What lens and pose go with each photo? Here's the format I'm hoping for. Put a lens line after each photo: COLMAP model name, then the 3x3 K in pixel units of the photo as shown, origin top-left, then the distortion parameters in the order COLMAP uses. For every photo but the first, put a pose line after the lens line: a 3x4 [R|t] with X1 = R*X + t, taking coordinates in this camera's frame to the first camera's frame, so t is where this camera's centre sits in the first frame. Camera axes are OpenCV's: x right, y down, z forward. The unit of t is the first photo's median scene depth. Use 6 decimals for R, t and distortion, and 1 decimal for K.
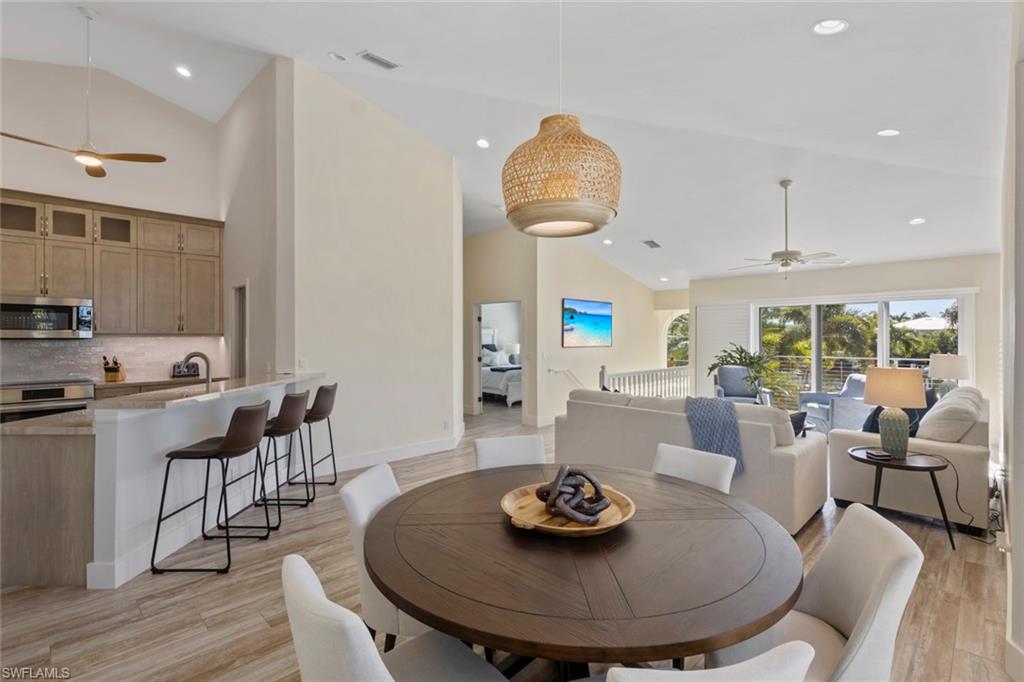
lens RADIAL K [[472.1, 0, 511.3], [0, 472.1, 335.5], [0, 0, 1]] dist [-0.001206, 0.002415]
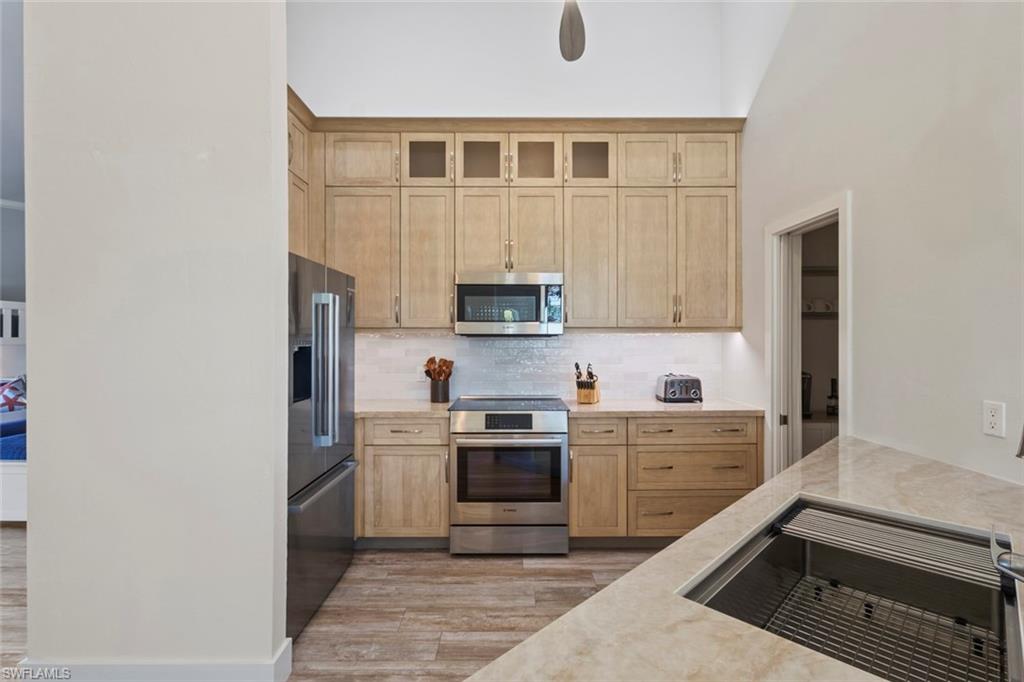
lens RADIAL K [[472.1, 0, 513.0], [0, 472.1, 340.9], [0, 0, 1]] dist [-0.001206, 0.002415]
pose [[0.710187, 0.002840, -0.704007, -0.483452], [0.002987, 0.999971, 0.007047, 0.009297], [0.704007, -0.007108, 0.710158, 0.497981]]
